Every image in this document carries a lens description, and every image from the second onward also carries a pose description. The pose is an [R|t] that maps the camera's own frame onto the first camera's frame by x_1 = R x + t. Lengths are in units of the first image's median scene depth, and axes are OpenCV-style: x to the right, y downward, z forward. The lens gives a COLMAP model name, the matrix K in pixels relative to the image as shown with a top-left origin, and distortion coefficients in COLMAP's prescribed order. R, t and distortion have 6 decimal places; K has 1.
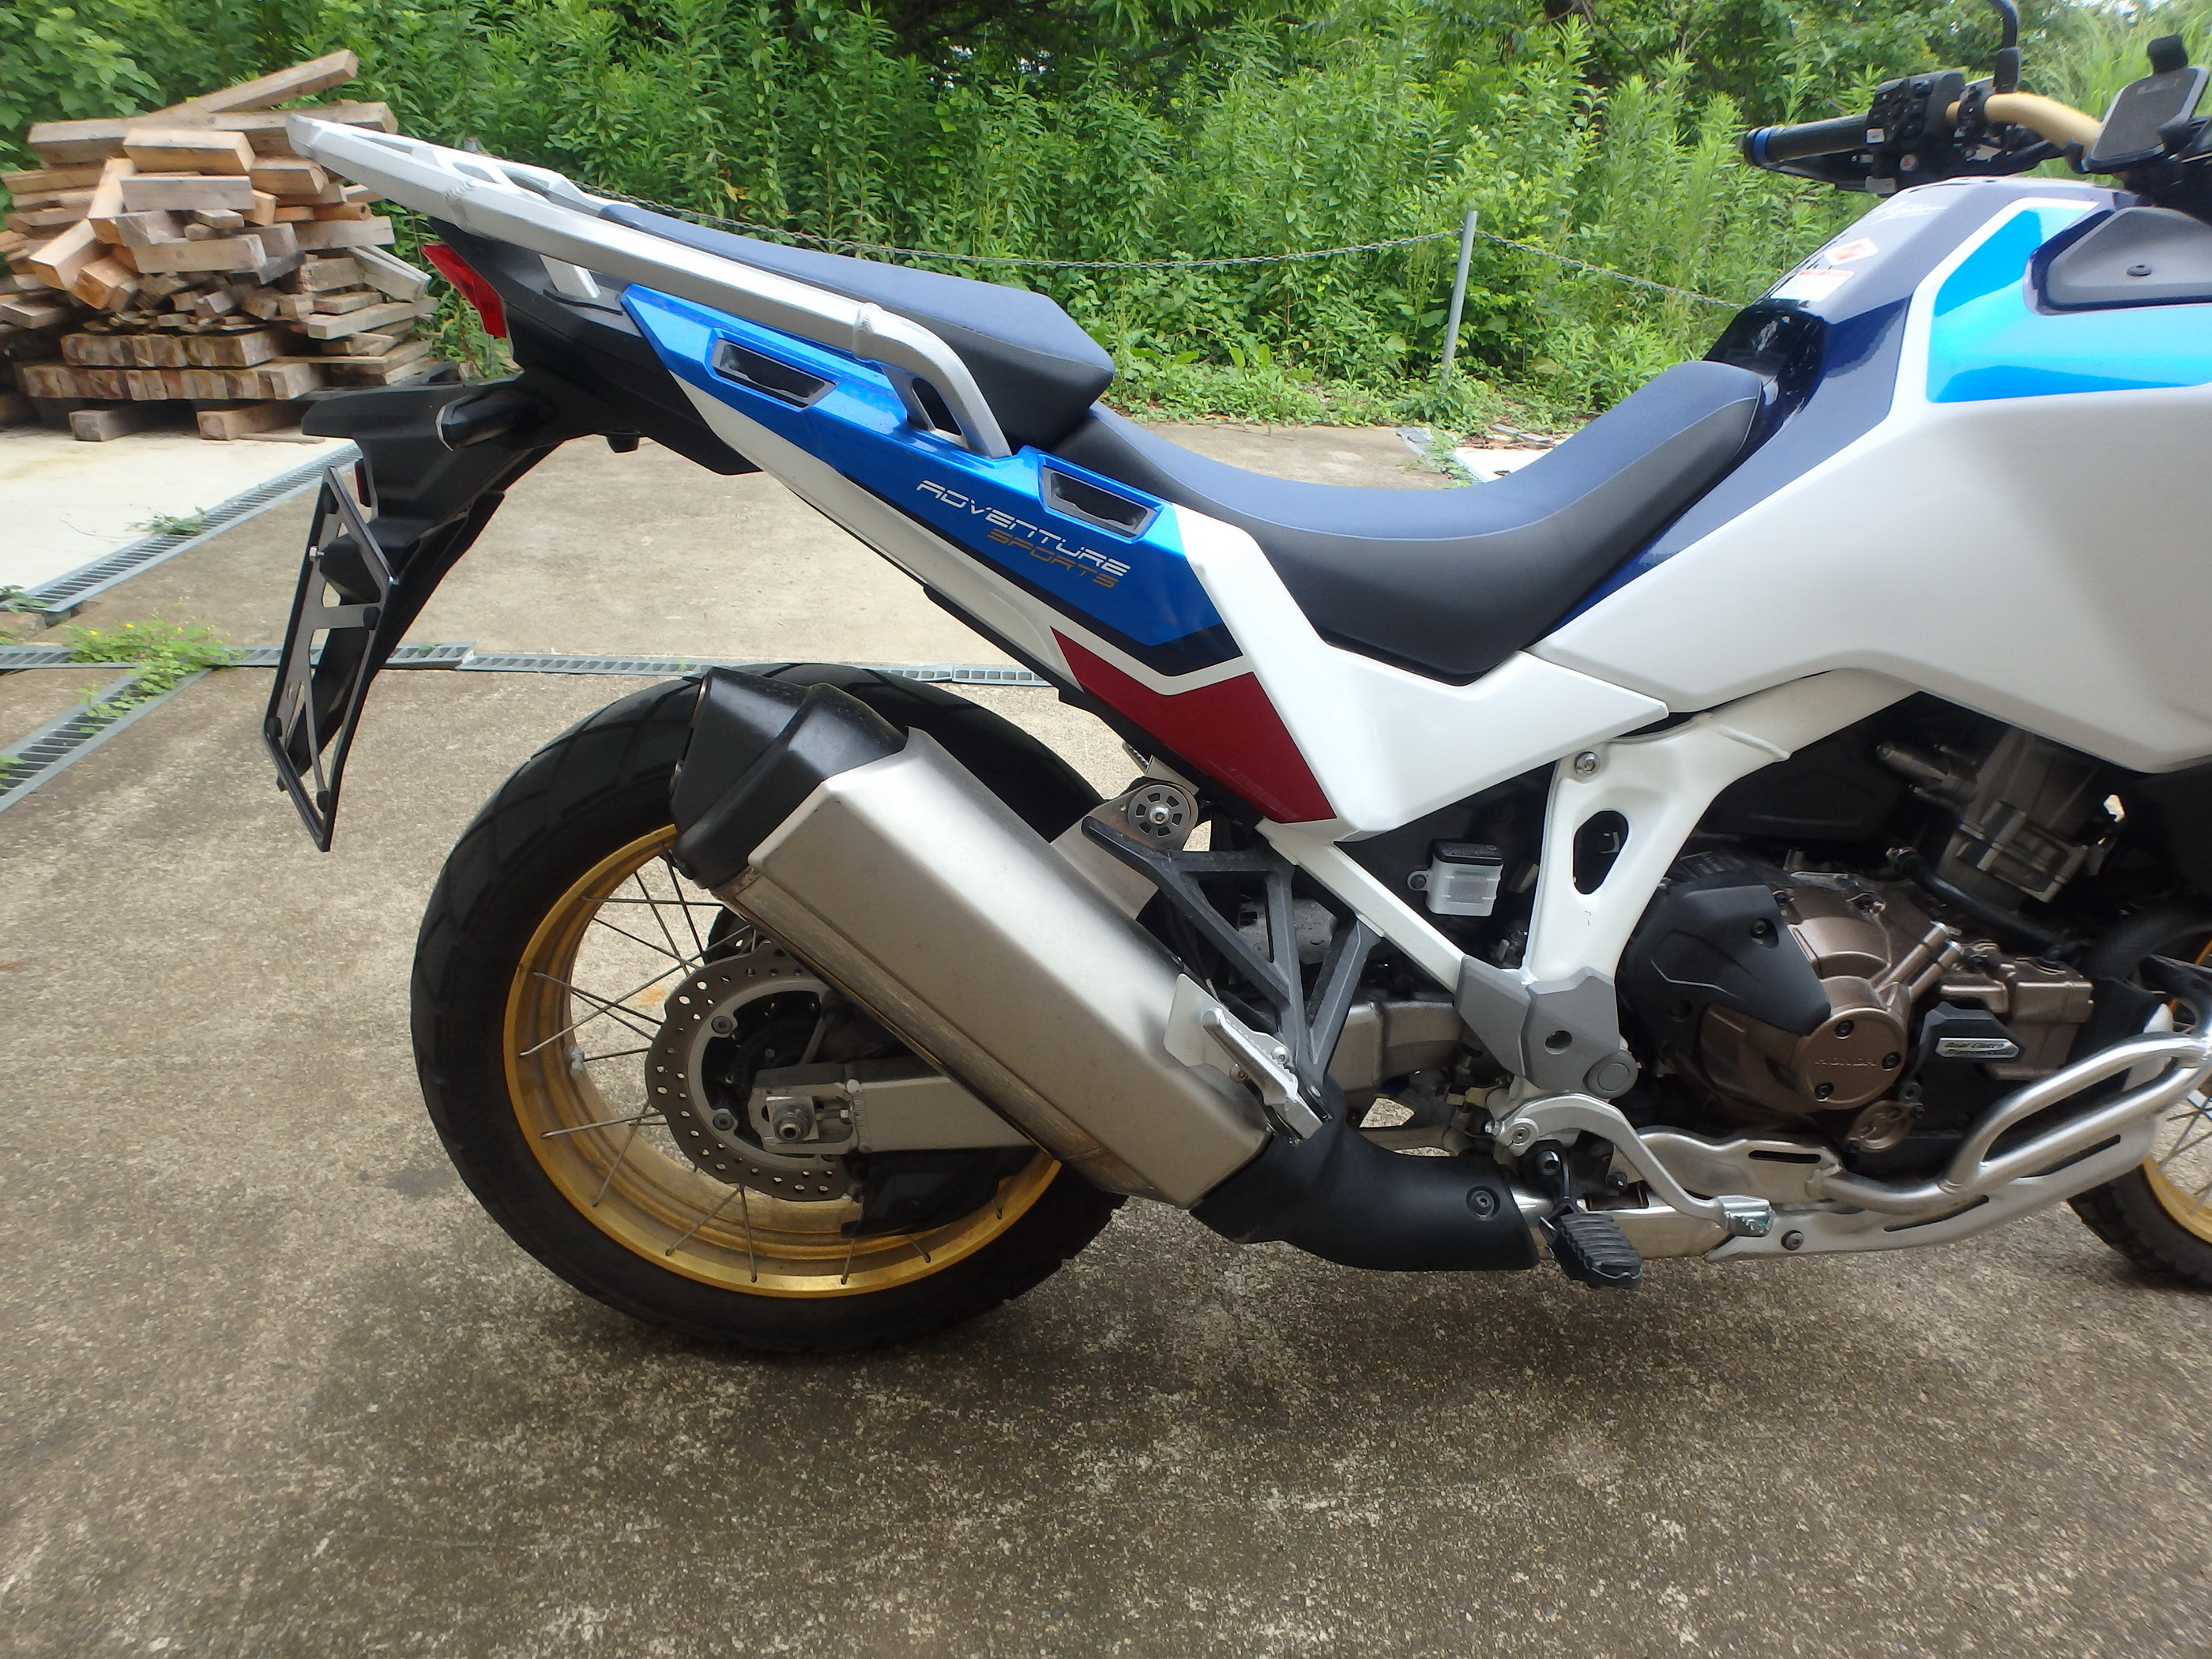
lens RADIAL K [[1380.3, 0, 1125.0], [0, 1380.3, 817.9], [0, 0, 1]] dist [-0.052383, 0.019697]
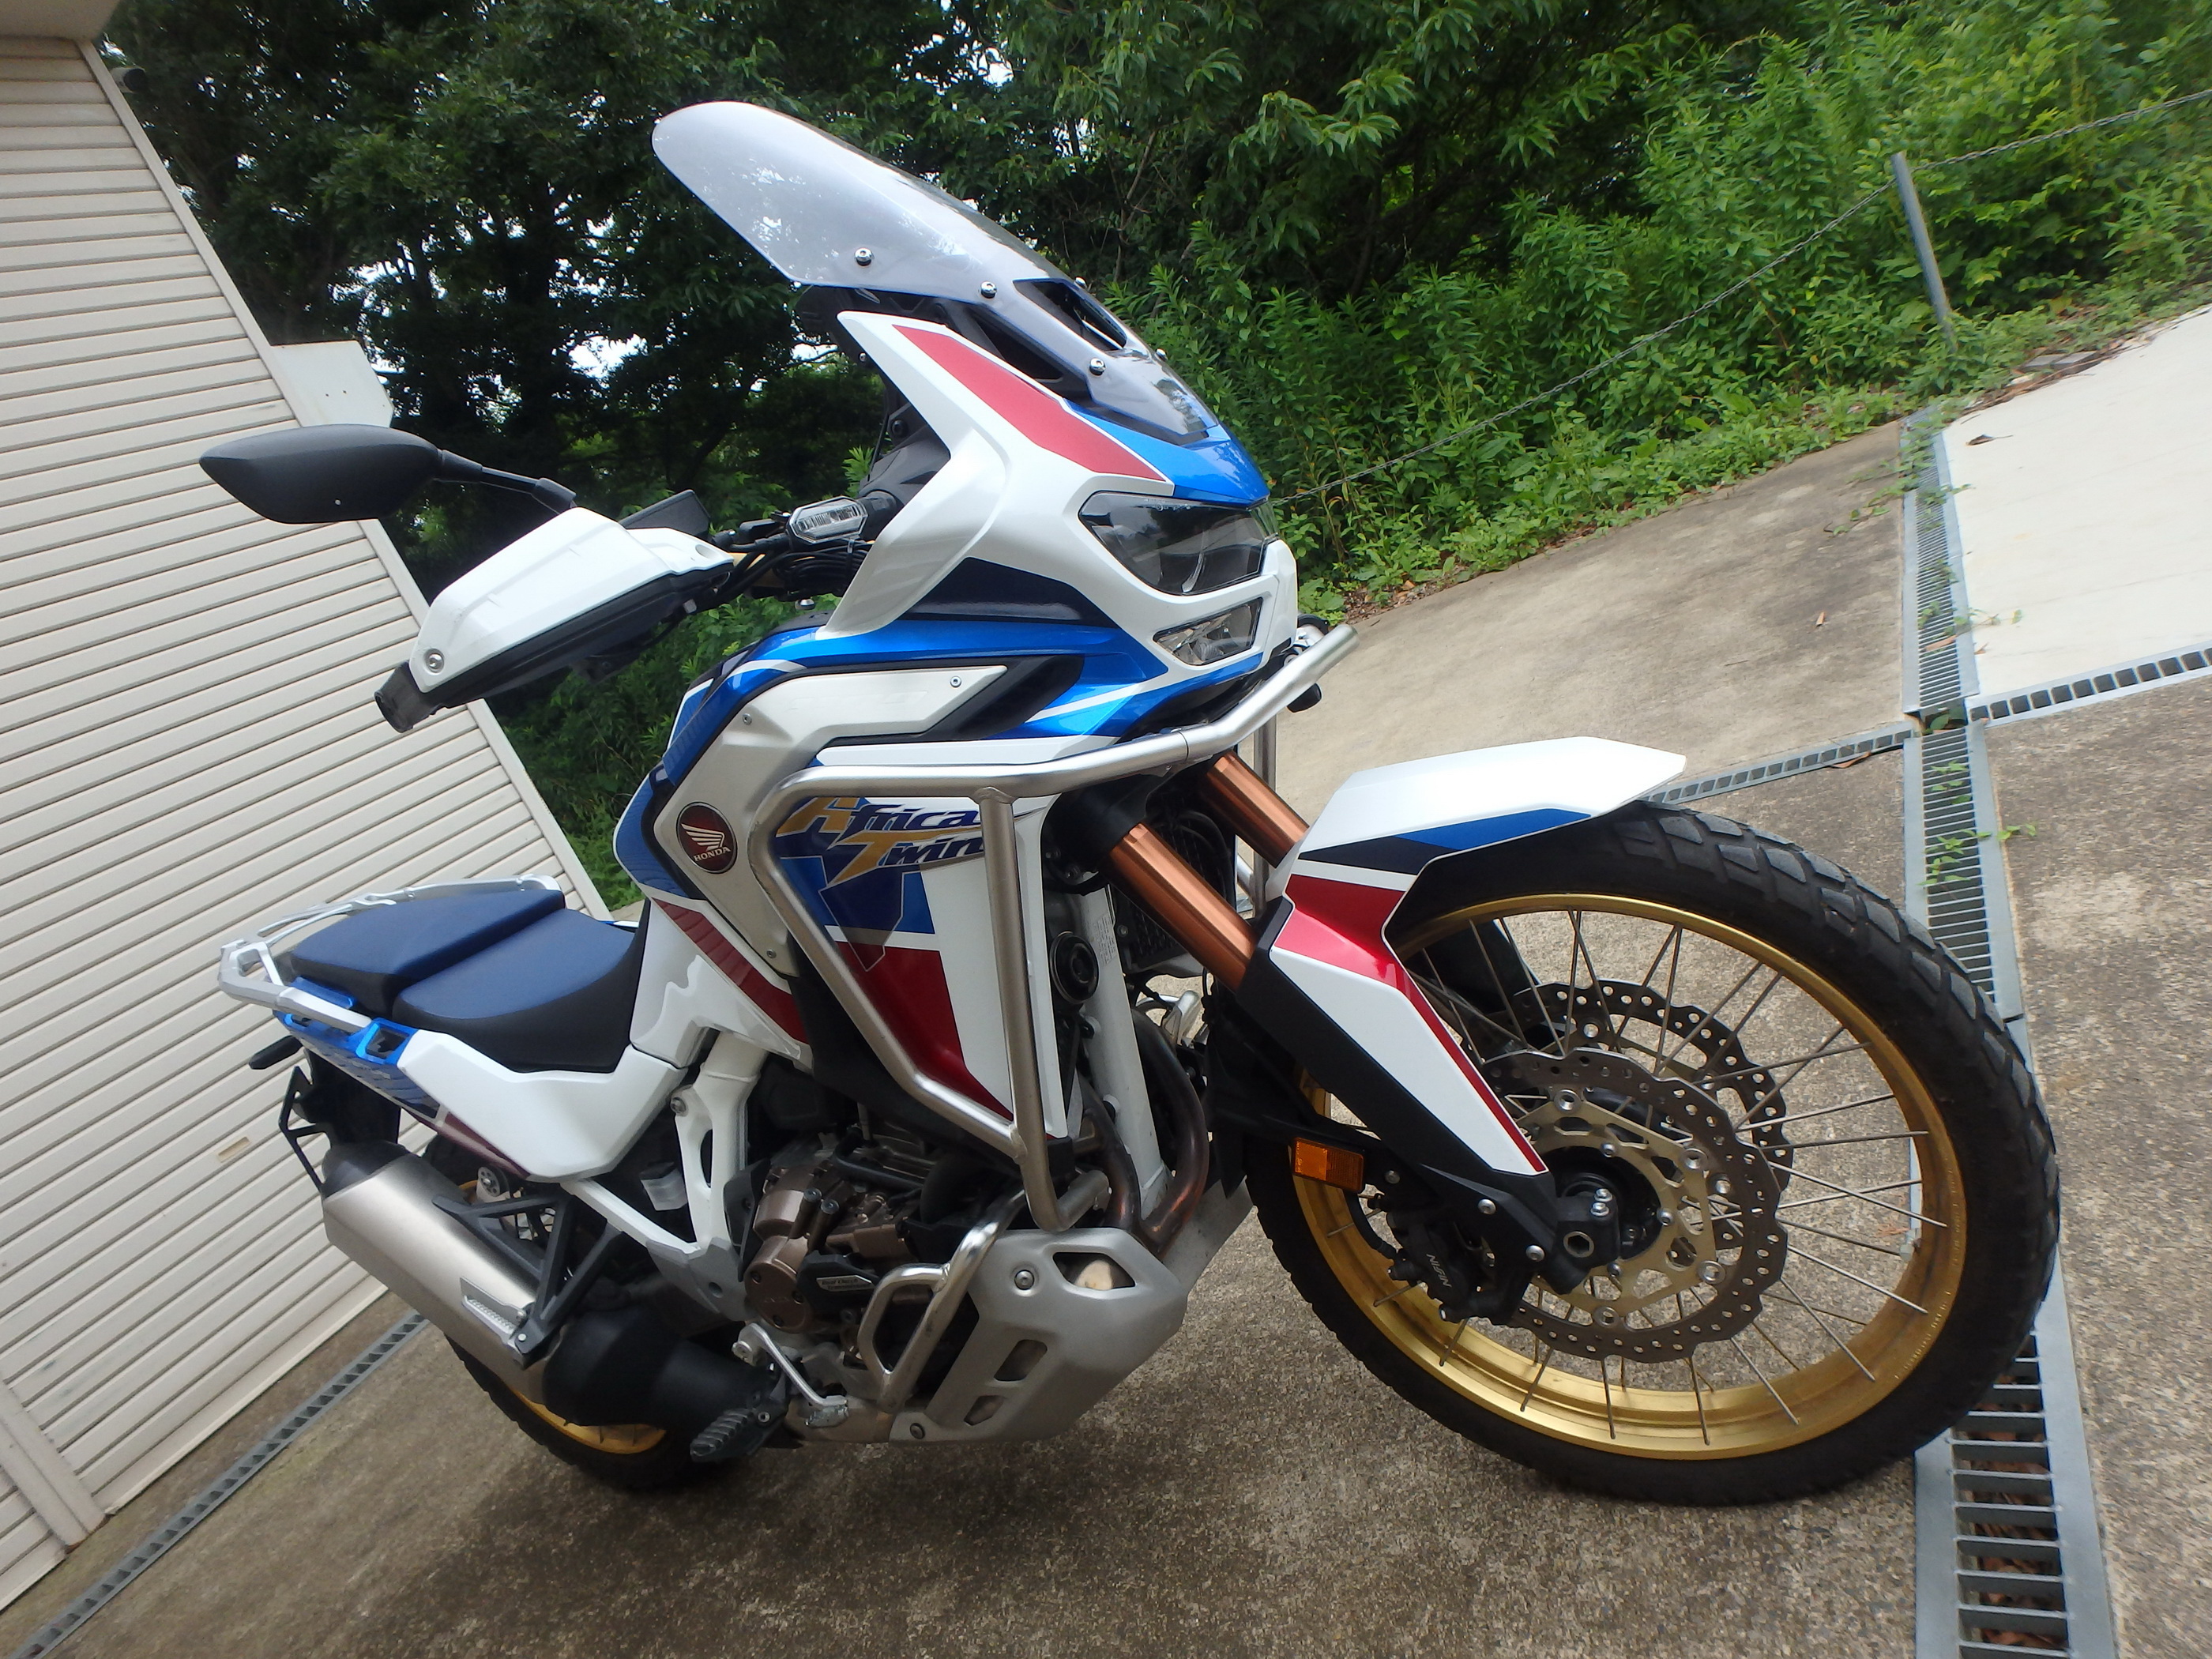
lens RADIAL K [[1380.3, 0, 1109.3], [0, 1380.3, 822.9], [0, 0, 1]] dist [-0.052383, 0.019697]
pose [[0.727830, -0.268012, -0.631215, 1.465274], [0.206521, 0.963397, -0.170924, 0.016257], [0.653921, -0.005955, 0.756540, 0.144049]]
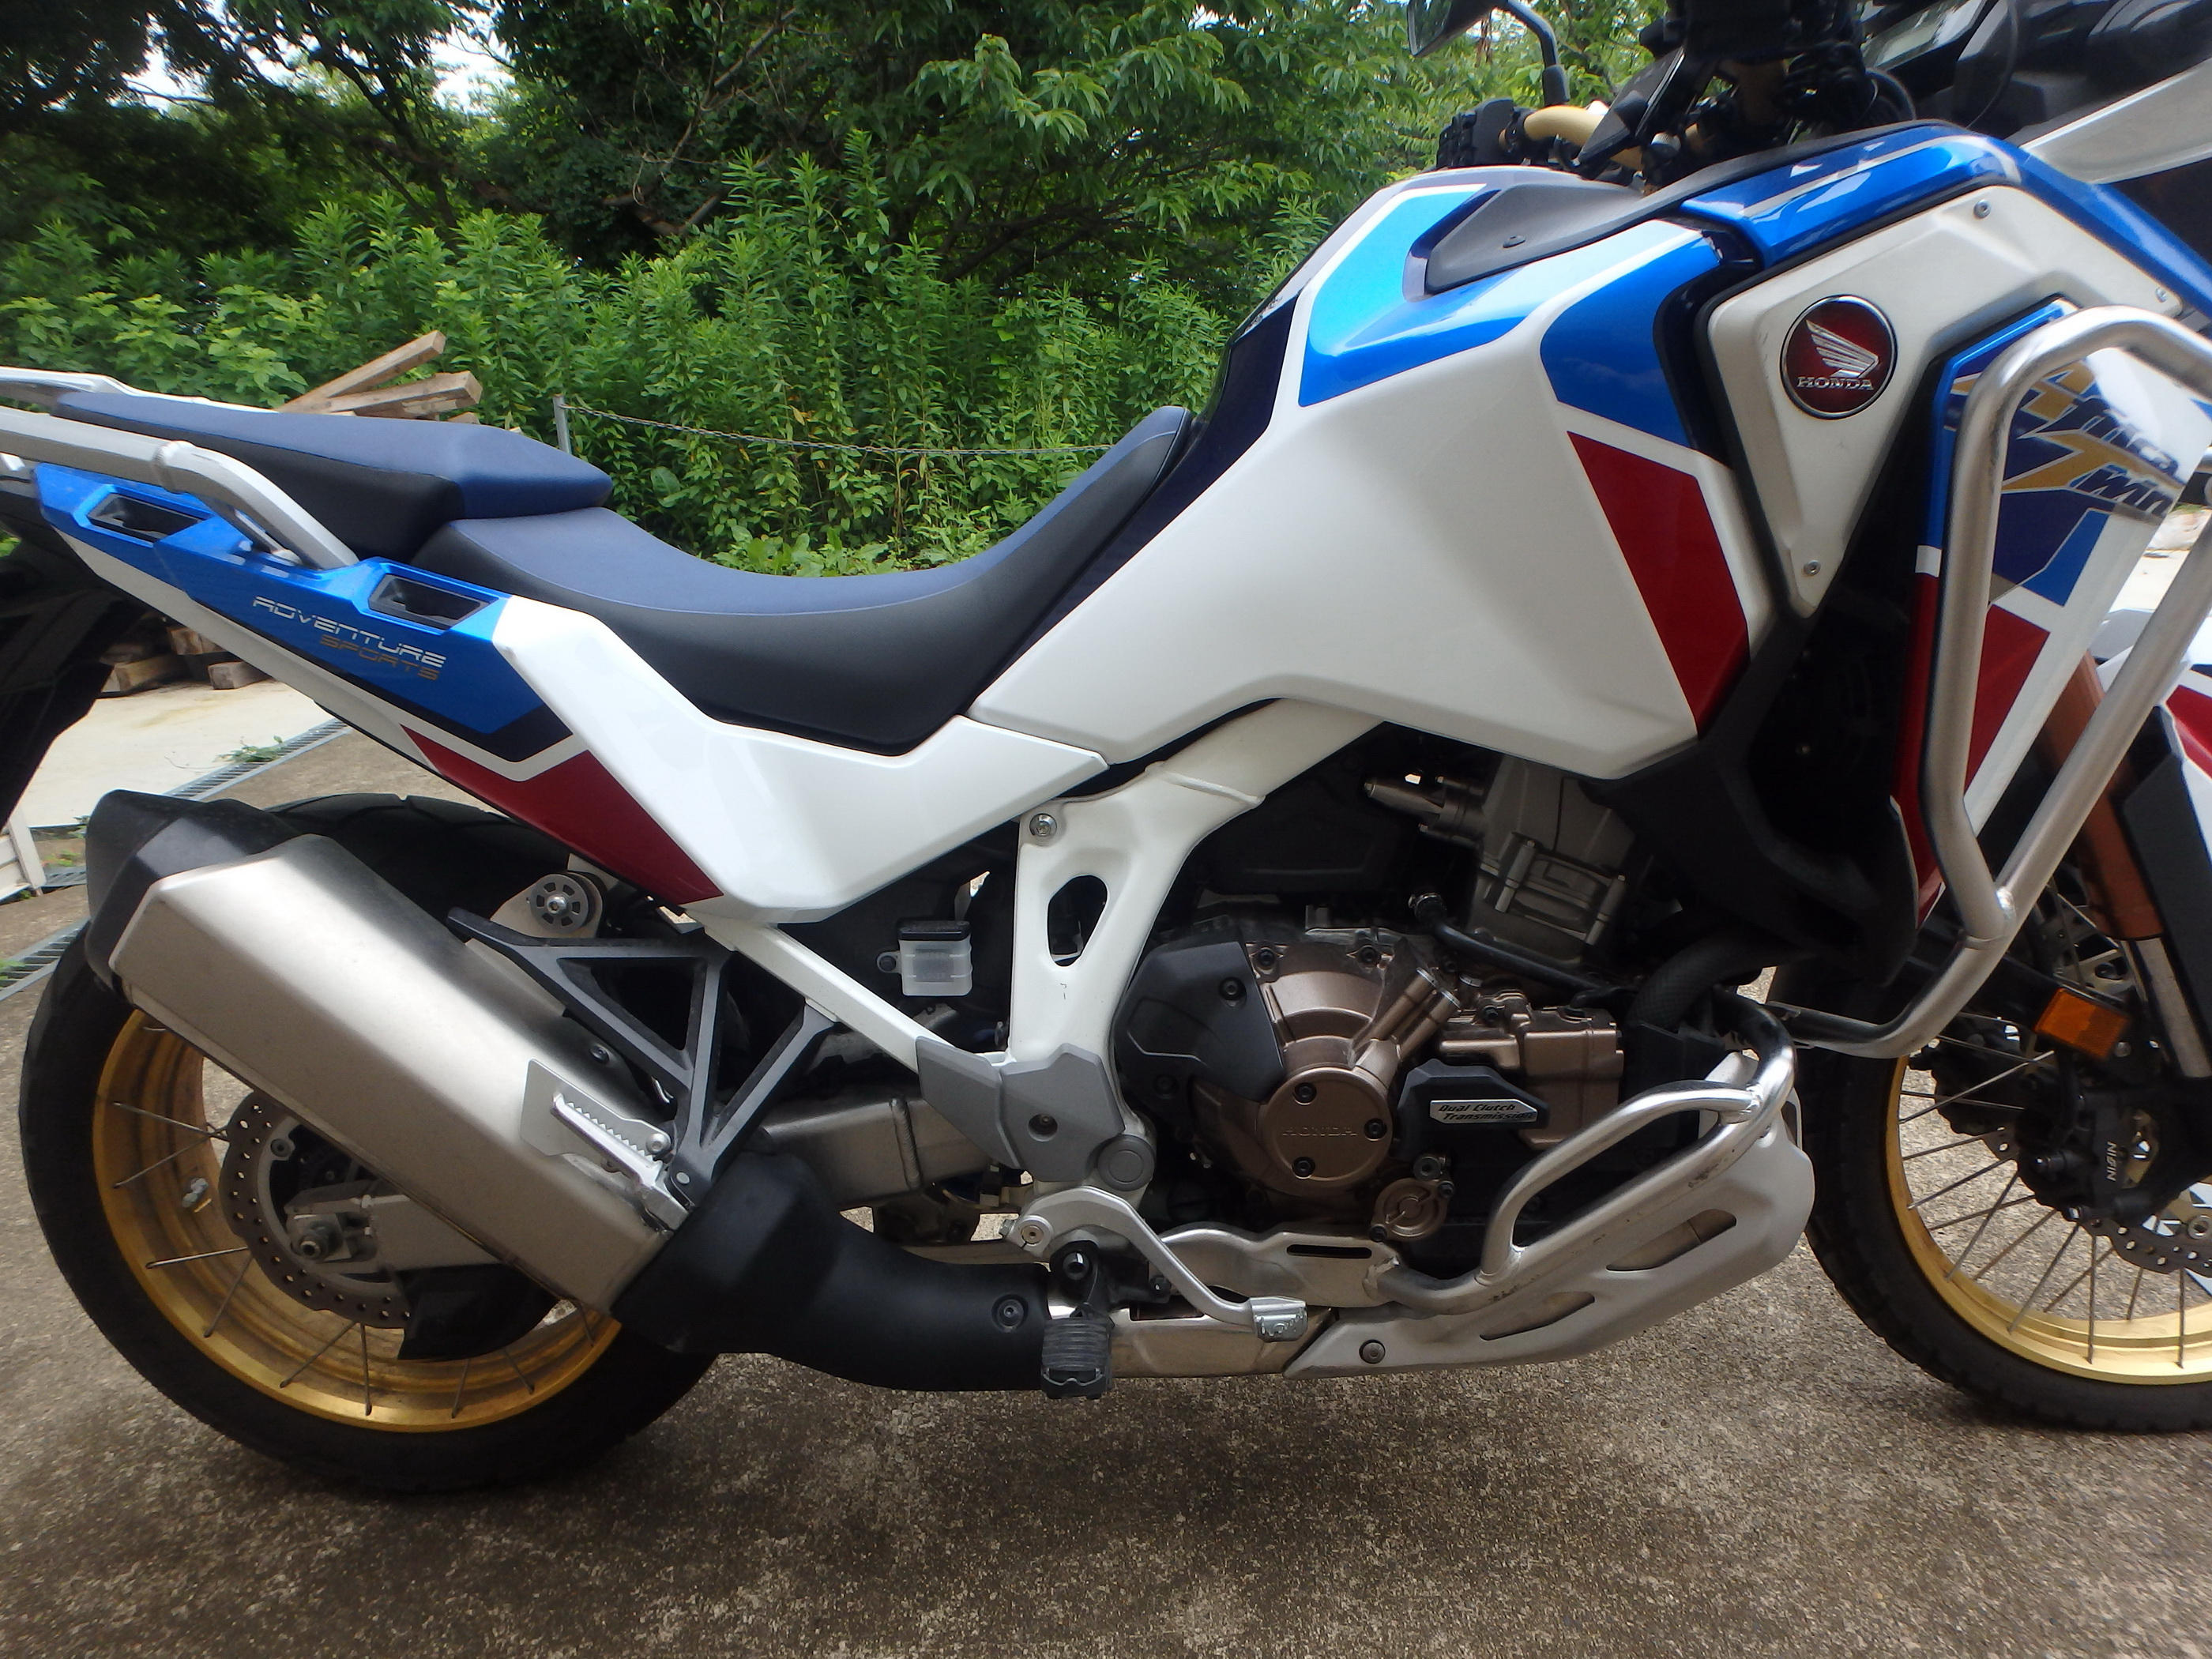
lens RADIAL K [[1380.3, 0, 1134.8], [0, 1380.3, 837.4], [0, 0, 1]] dist [-0.052383, 0.019697]
pose [[0.988081, -0.071049, -0.136560, 0.449212], [0.054317, 0.990973, -0.122569, 0.074726], [0.144036, 0.113690, 0.983020, 0.067161]]
